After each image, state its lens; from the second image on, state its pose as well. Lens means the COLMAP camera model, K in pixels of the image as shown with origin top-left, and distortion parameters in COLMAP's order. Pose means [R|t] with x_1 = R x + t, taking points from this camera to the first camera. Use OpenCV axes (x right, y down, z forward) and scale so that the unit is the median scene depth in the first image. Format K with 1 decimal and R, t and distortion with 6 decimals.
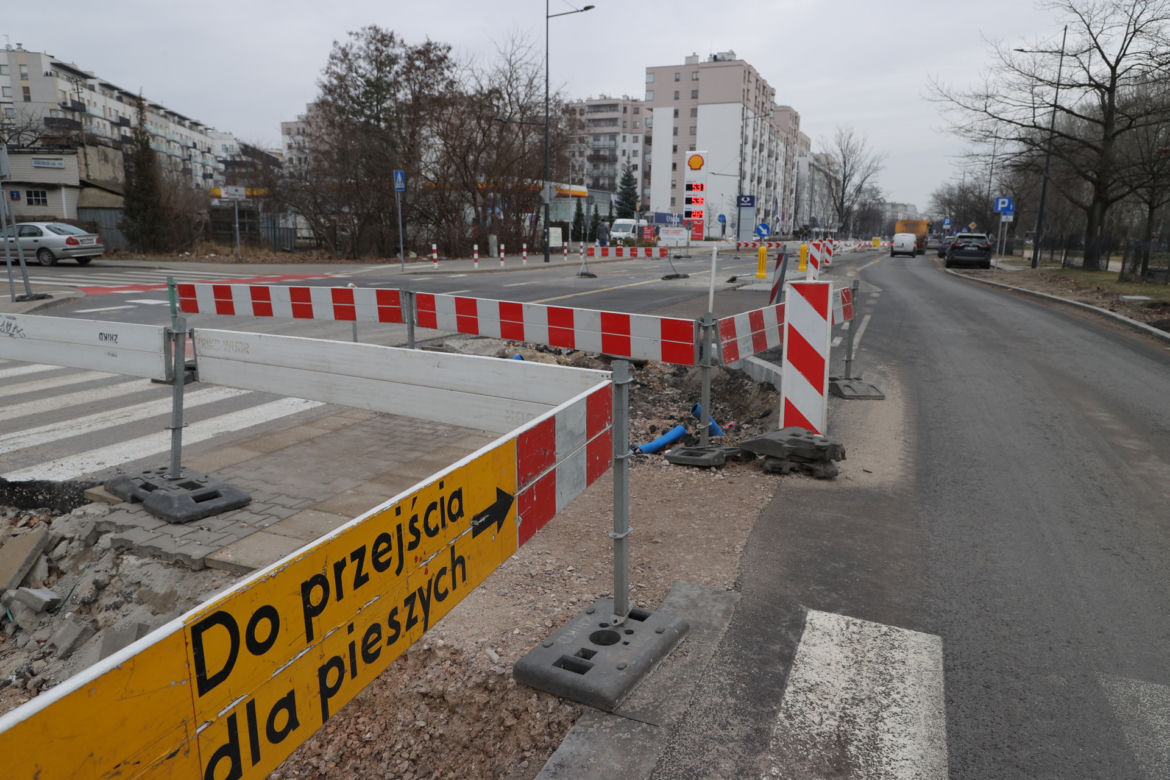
lens RADIAL K [[780.9, 0, 583.9], [0, 780.9, 385.2], [0, 0, 1]] dist [0.000651, 0.004648]
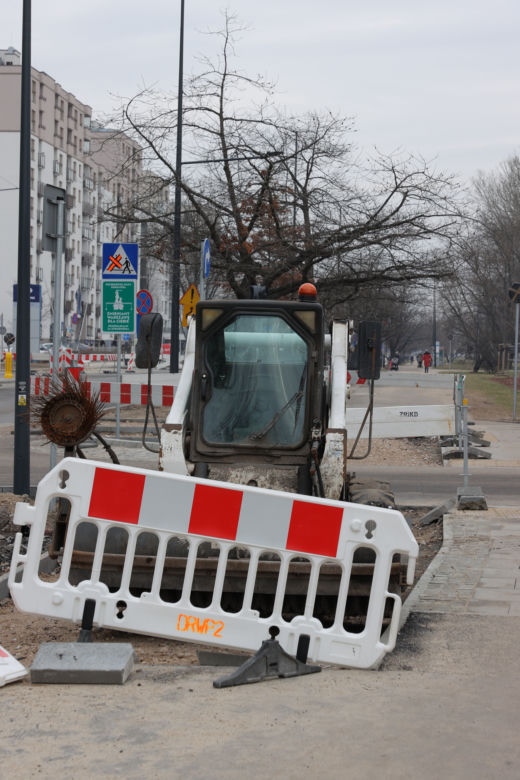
lens RADIAL K [[1652.7, 0, 260.0], [0, 1652.7, 390.0], [0, 0, 1]] dist [-0.043673, -0.047328]
pose [[0.955147, -0.003620, 0.296108, -0.015472], [0.051761, 0.986573, -0.154901, 0.082193], [-0.291572, 0.163280, 0.942510, -0.420517]]
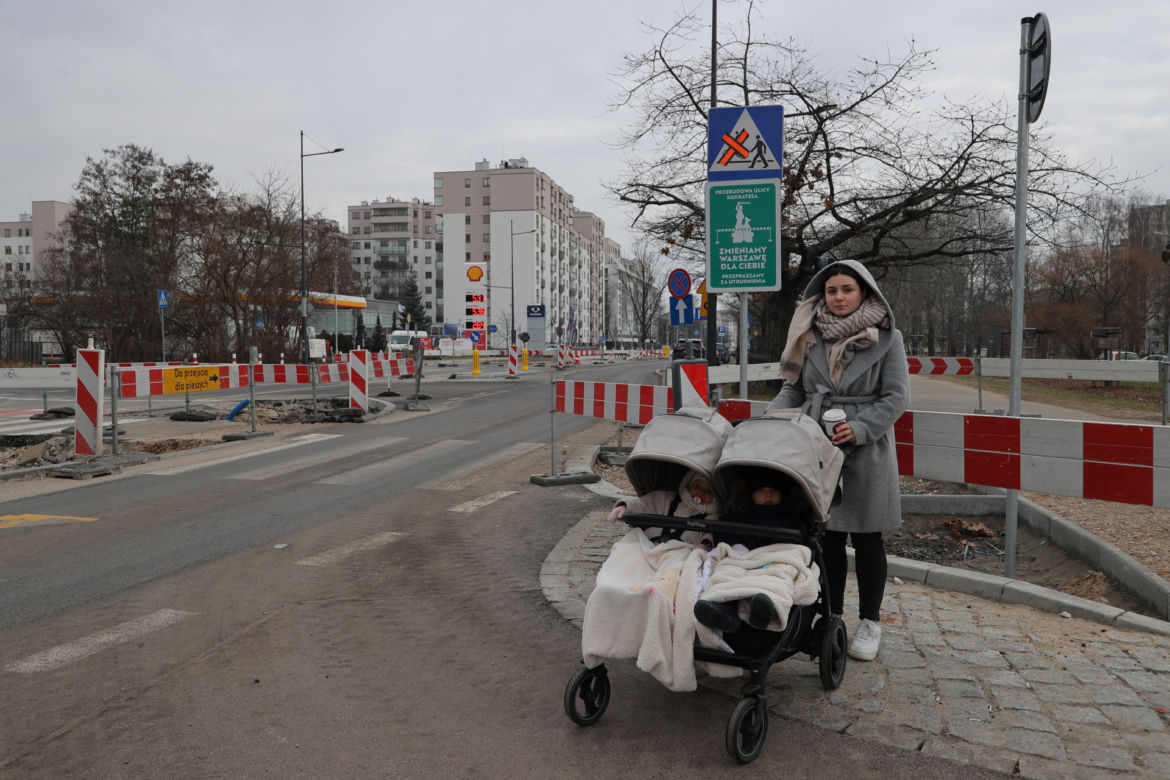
lens RADIAL K [[933.9, 0, 586.5], [0, 933.9, 377.3], [0, 0, 1]] dist [-0.009089, -0.000176]
pose [[0.976770, -0.021873, 0.213169, 0.026420], [0.055533, 0.986630, -0.153222, 0.033013], [-0.206968, 0.161501, 0.964926, -0.147965]]
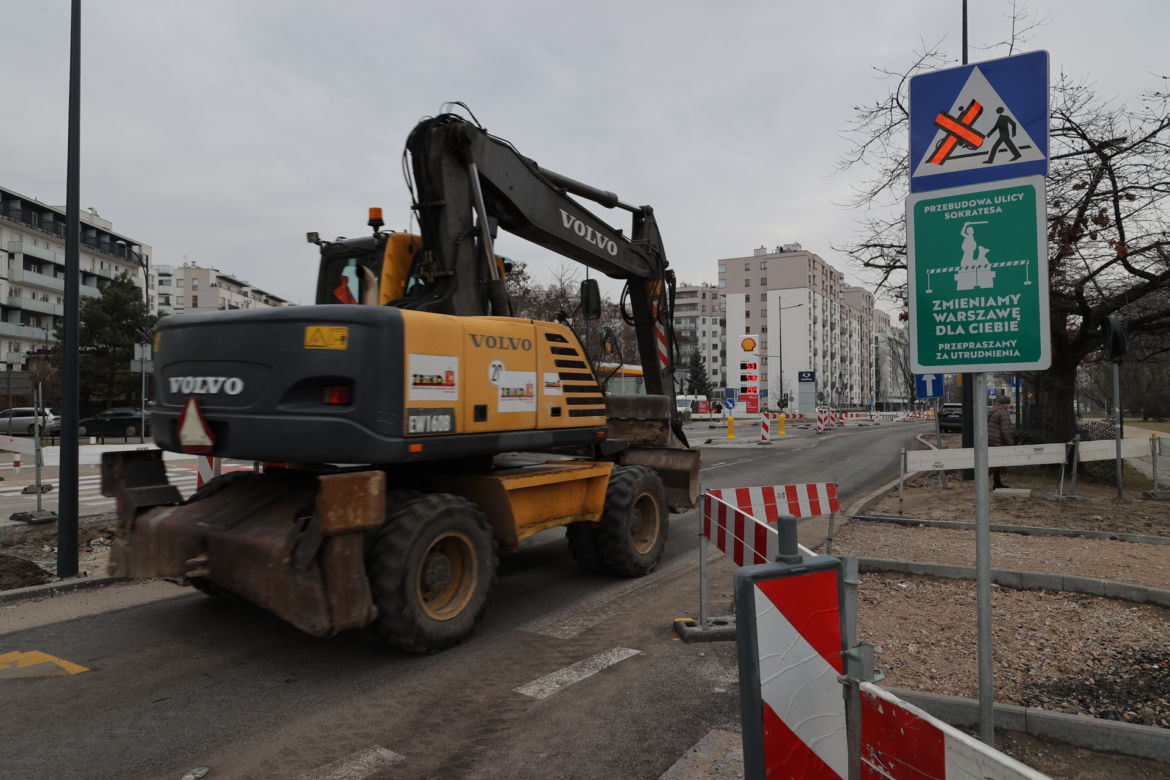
lens RADIAL K [[782.7, 0, 586.1], [0, 782.7, 382.4], [0, 0, 1]] dist [0.002942, 0.001201]
pose [[0.992420, -0.018611, -0.121476, 0.047245], [-0.009029, 0.974753, -0.223103, 0.020623], [0.122561, 0.222509, 0.967196, -0.104081]]
